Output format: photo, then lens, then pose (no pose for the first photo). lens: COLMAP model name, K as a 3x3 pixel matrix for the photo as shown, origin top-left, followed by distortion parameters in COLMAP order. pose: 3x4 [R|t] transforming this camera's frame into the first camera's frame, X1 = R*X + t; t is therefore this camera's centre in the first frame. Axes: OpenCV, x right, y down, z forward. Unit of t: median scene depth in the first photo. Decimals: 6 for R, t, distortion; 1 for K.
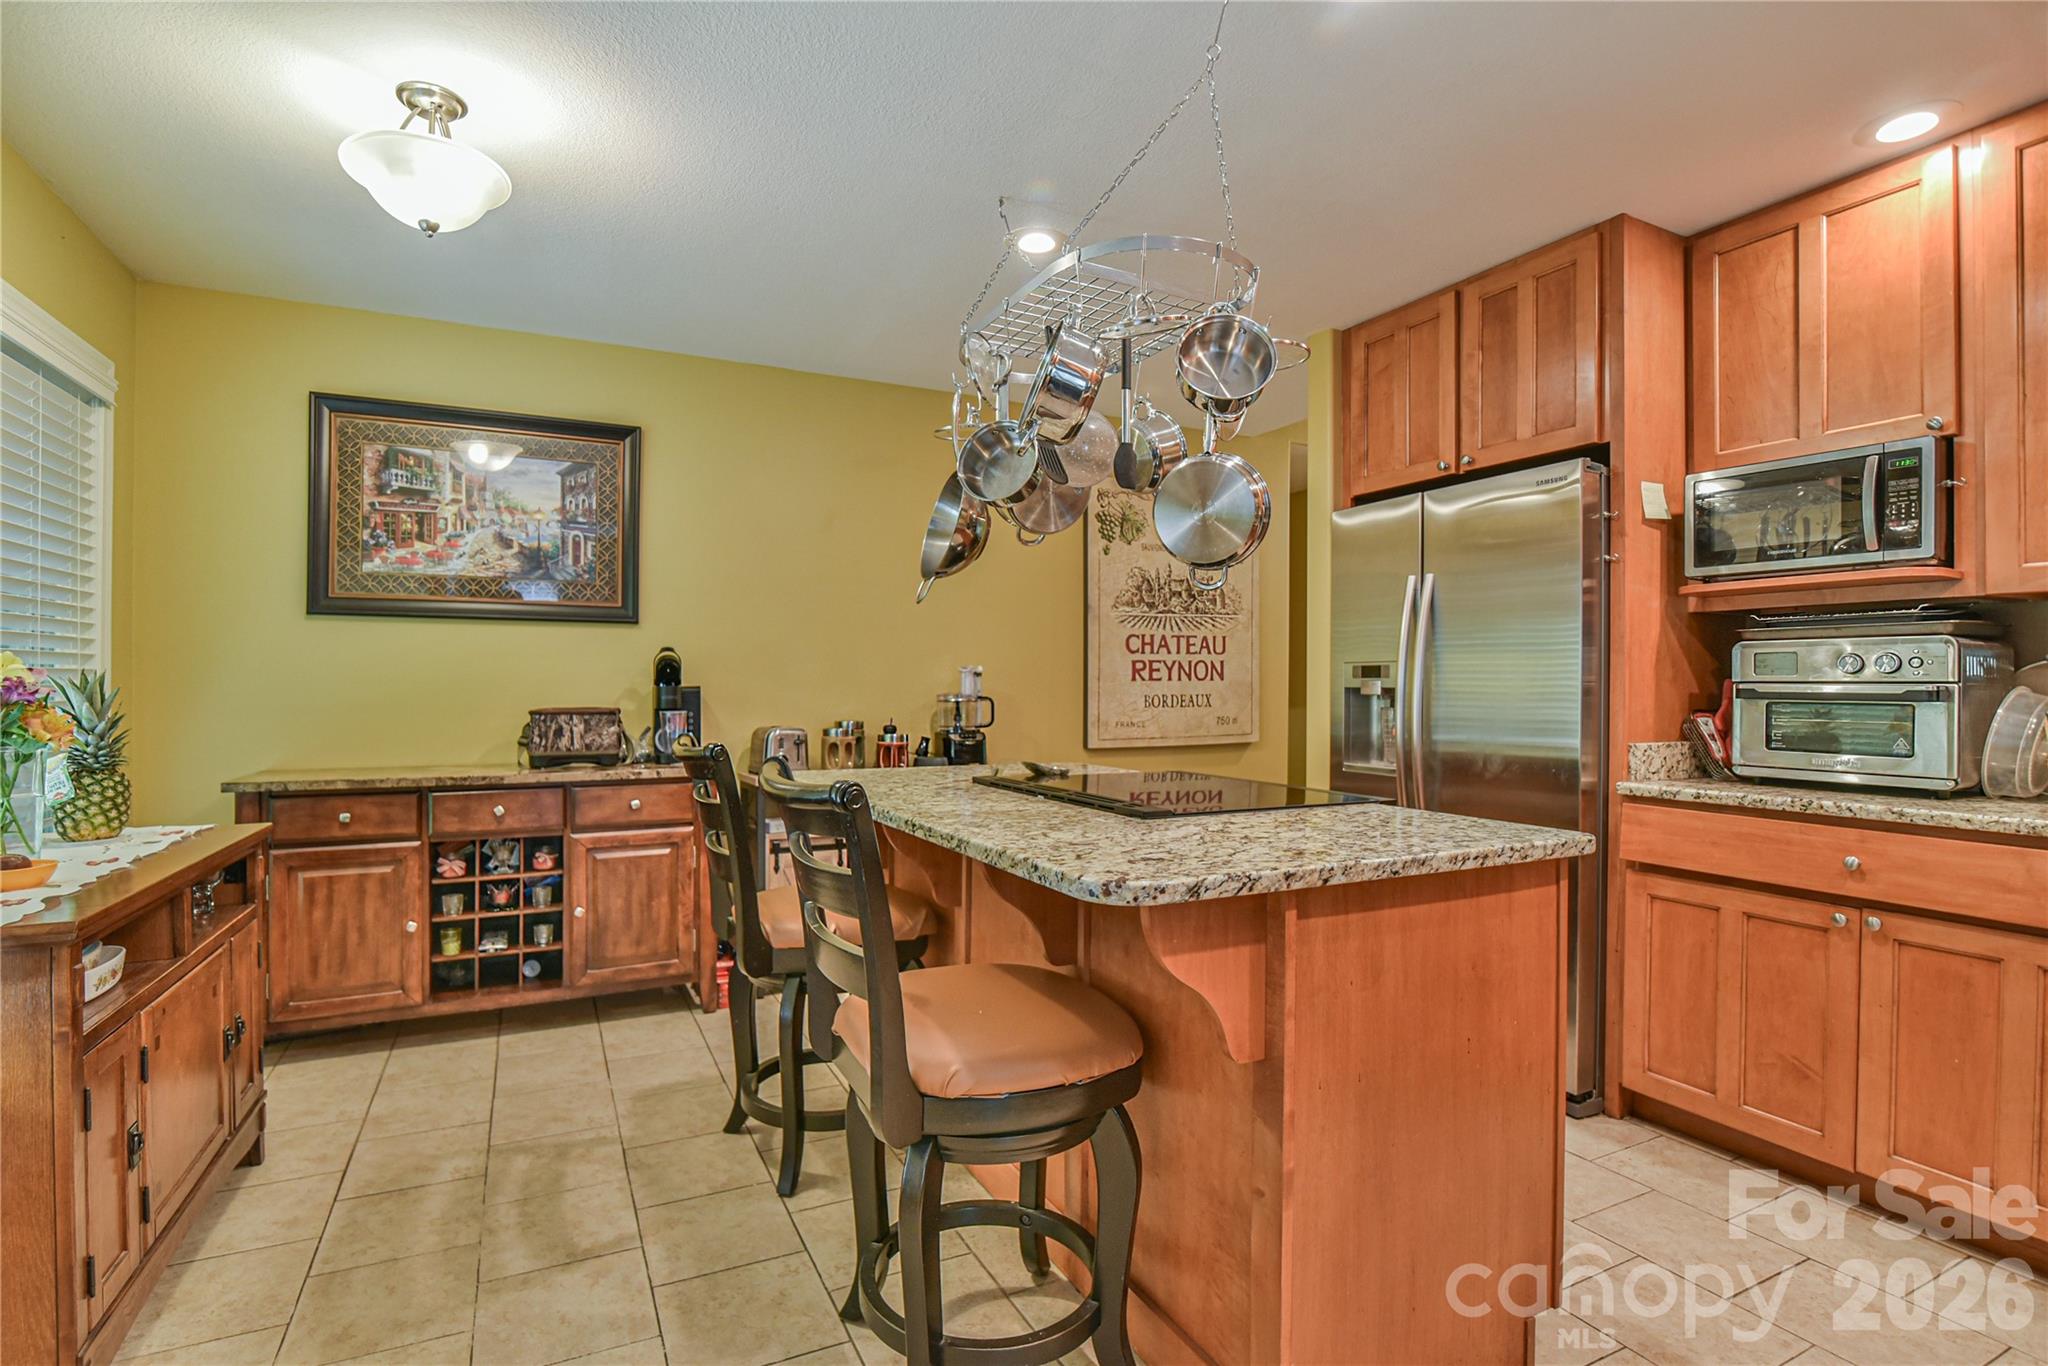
lens RADIAL K [[947.3, 0, 1003.4], [0, 947.3, 677.9], [0, 0, 1]] dist [-0.019044, 0.001509]
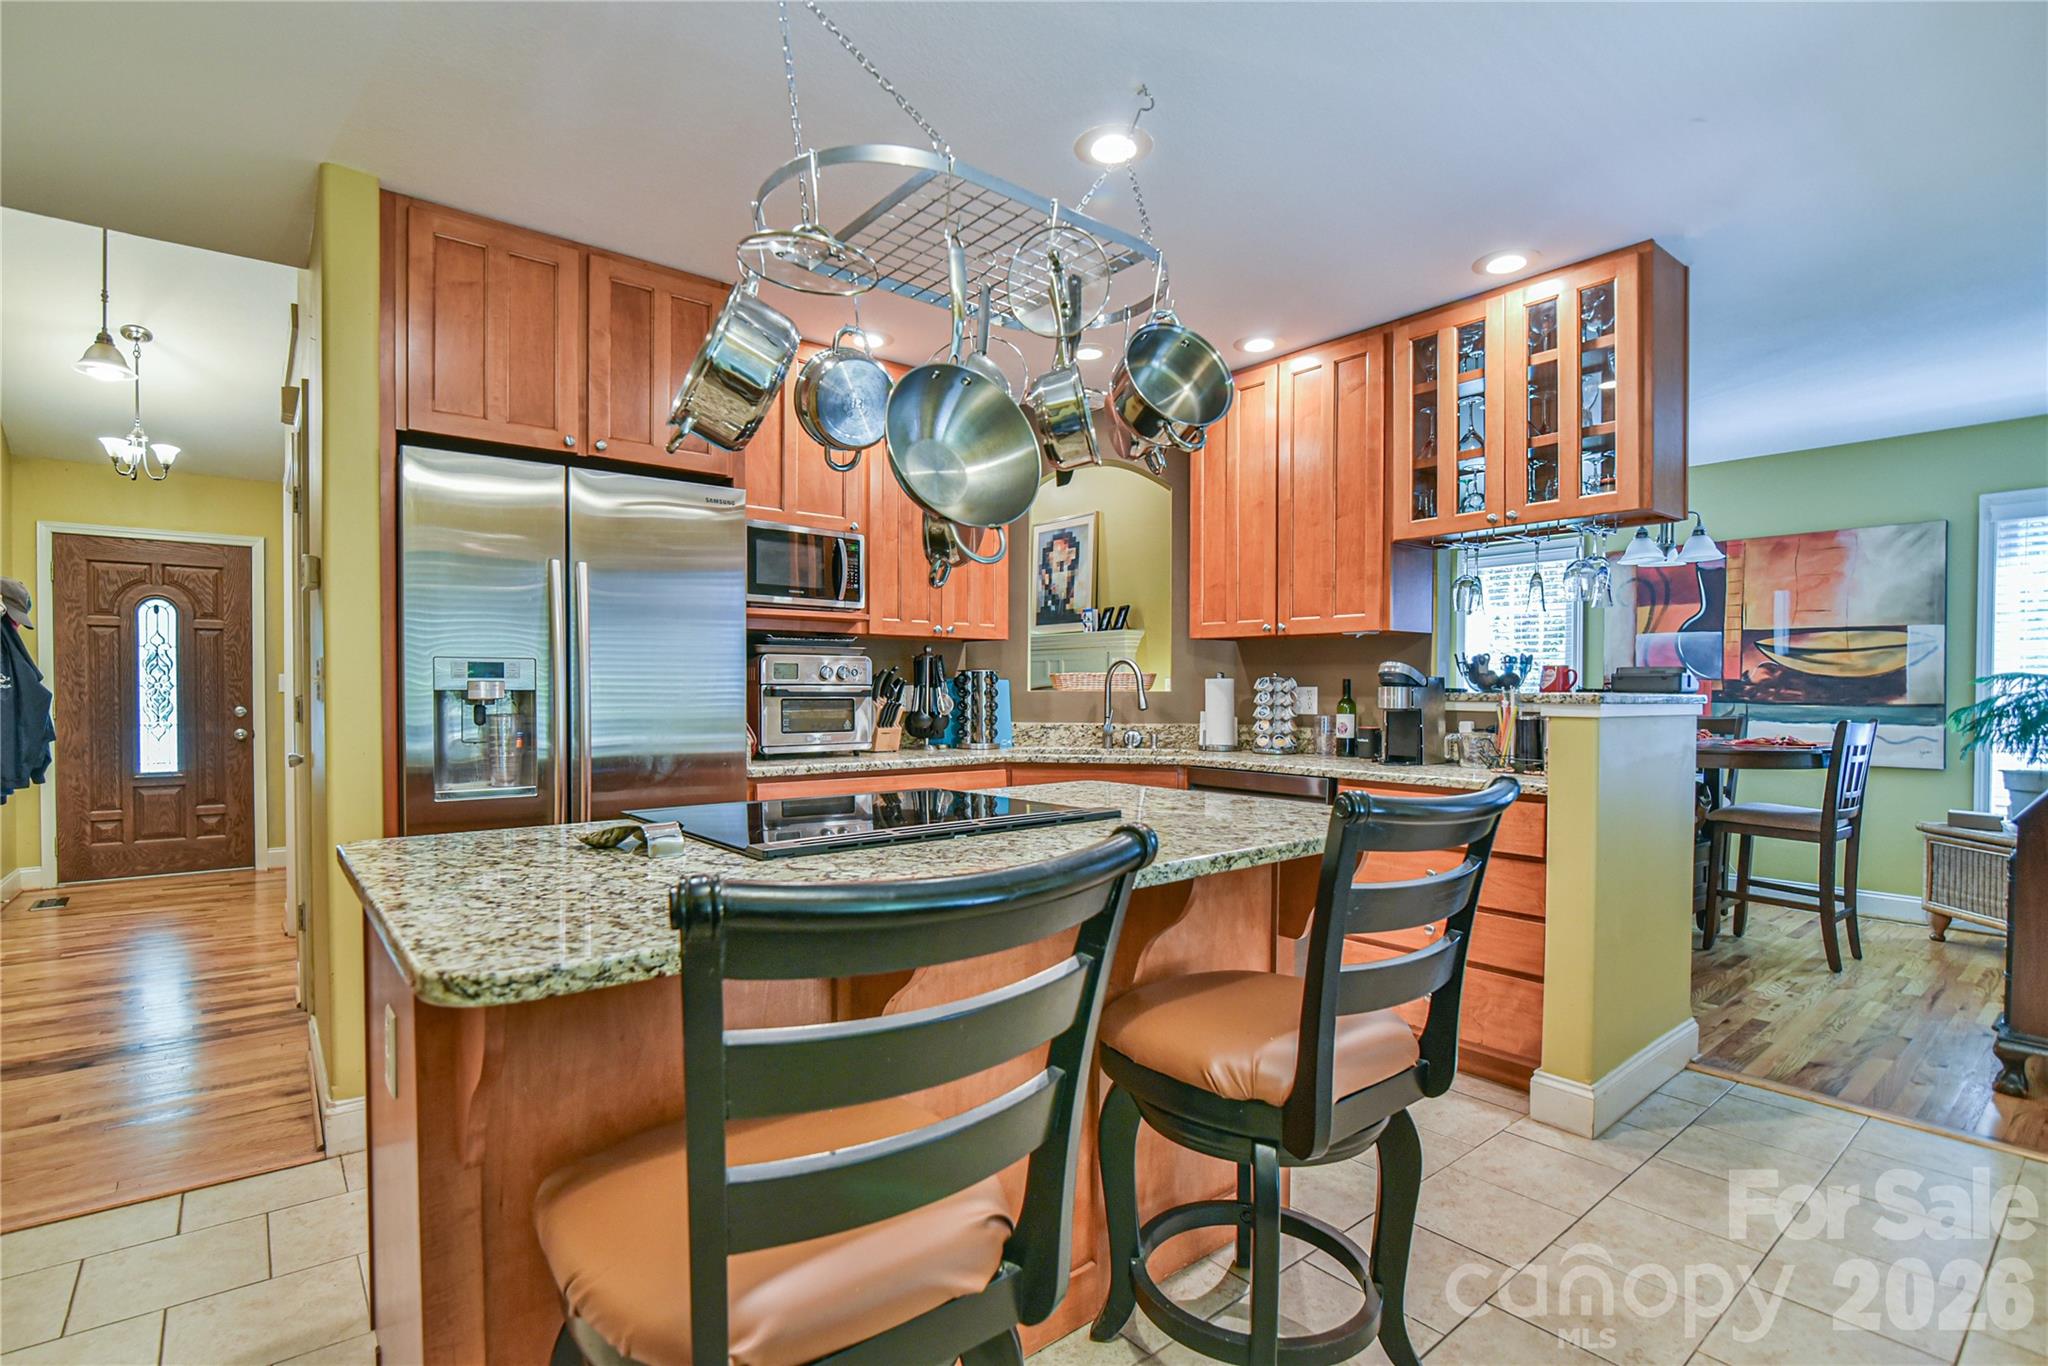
lens RADIAL K [[947.3, 0, 1021.8], [0, 947.3, 699.8], [0, 0, 1]] dist [-0.019044, 0.001509]
pose [[-0.219296, -0.017616, 0.975499, -0.594082], [-0.010189, 0.999824, 0.015765, 0.002711], [-0.975605, -0.006482, -0.219437, 0.914886]]
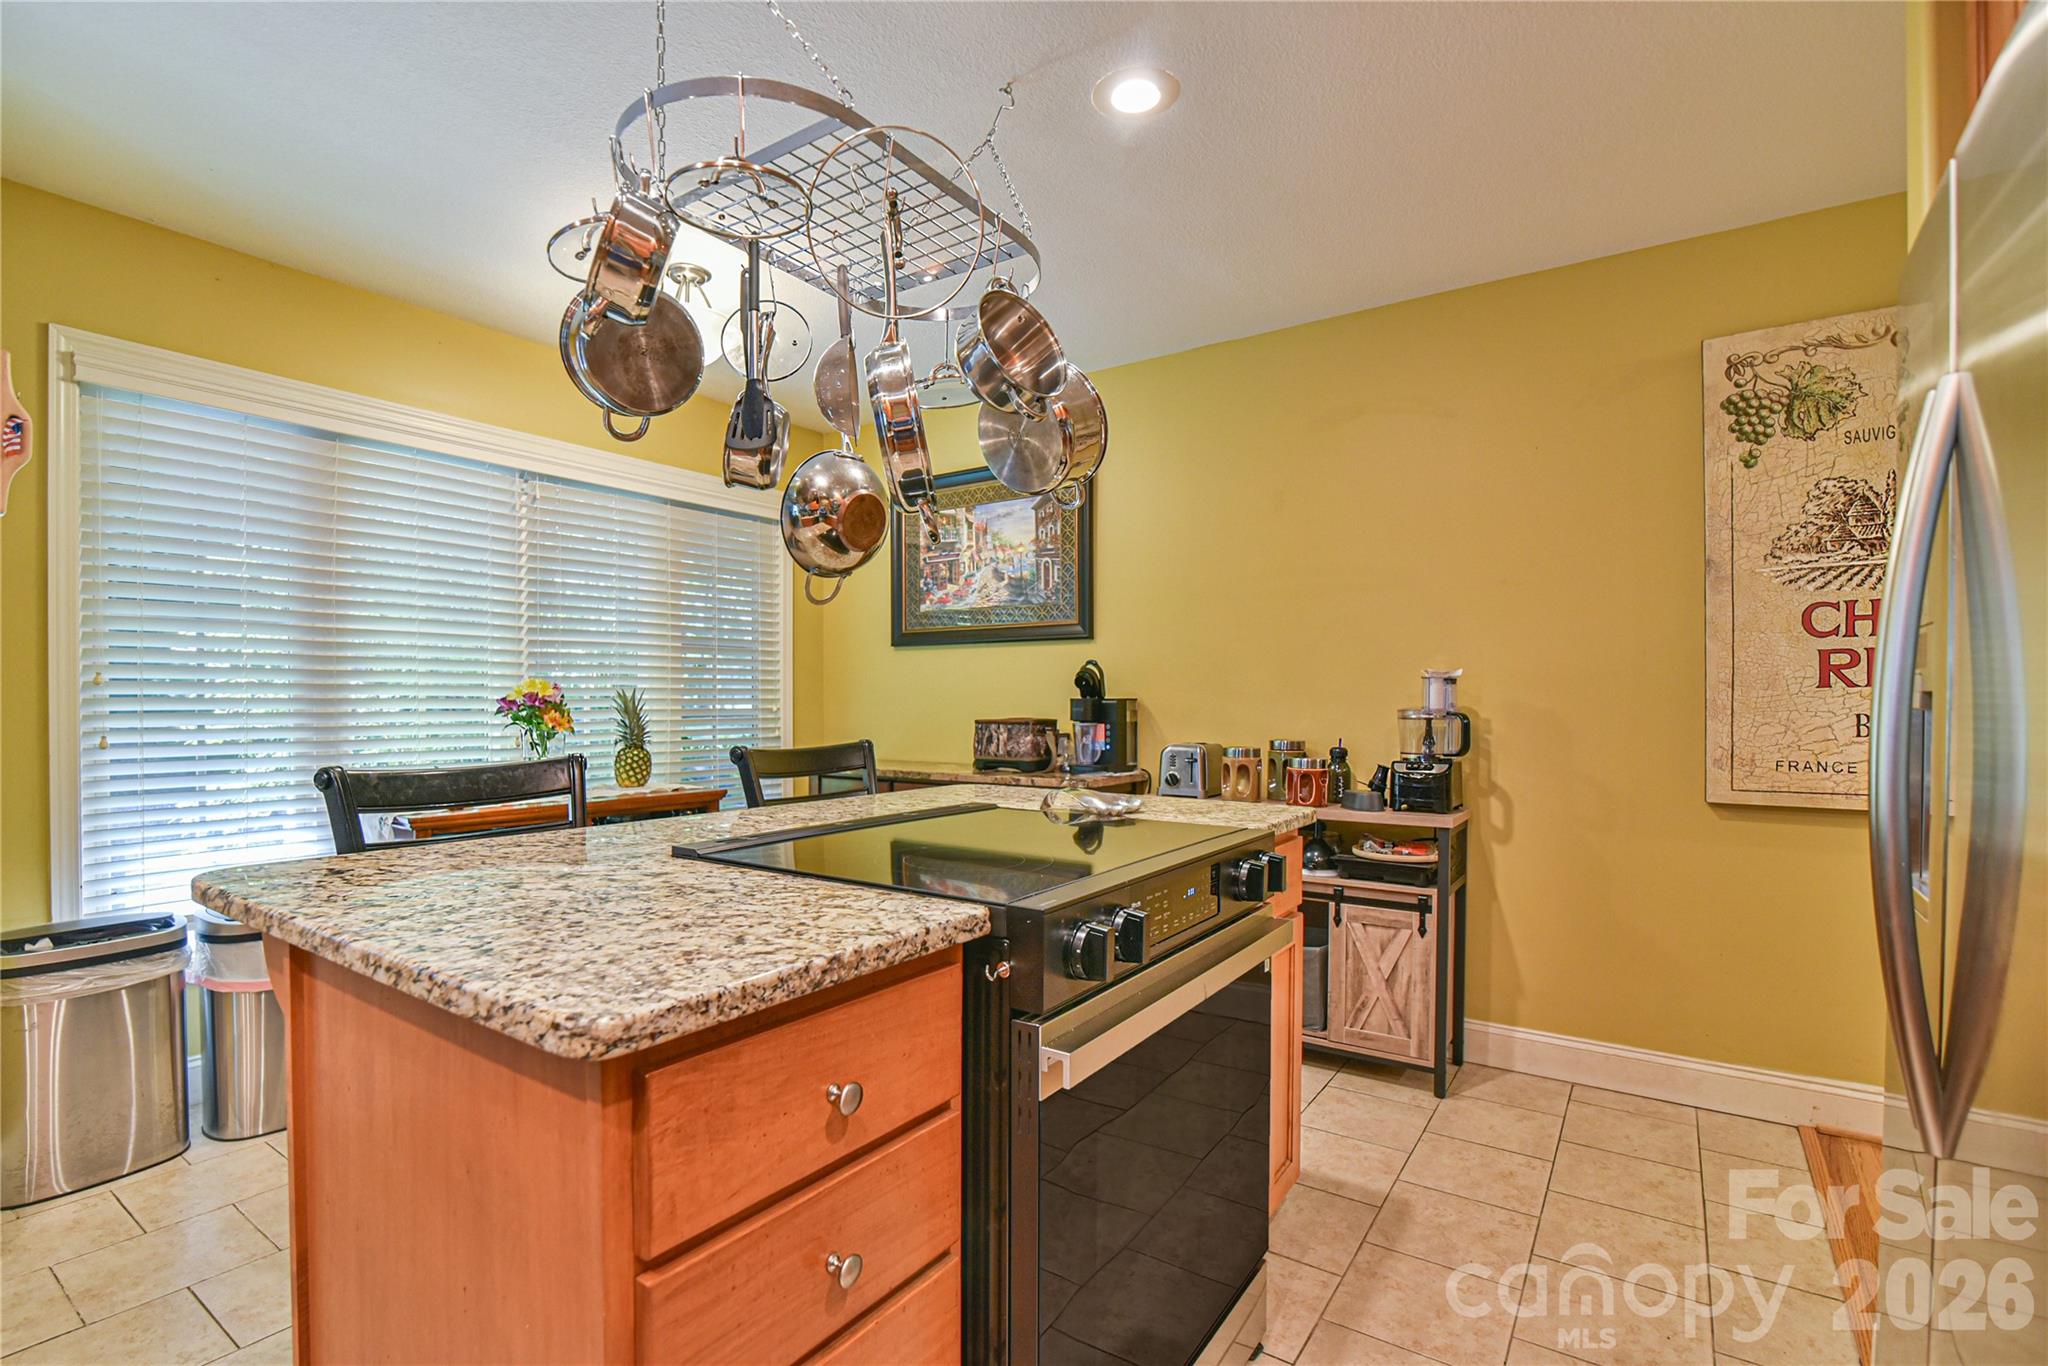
lens RADIAL K [[947.3, 0, 1019.9], [0, 947.3, 704.9], [0, 0, 1]] dist [-0.019044, 0.001509]
pose [[0.488840, 0.004313, -0.872363, 0.686949], [0.009203, 0.999907, 0.010100, 0.006241], [0.872325, -0.012966, 0.488755, 0.599360]]
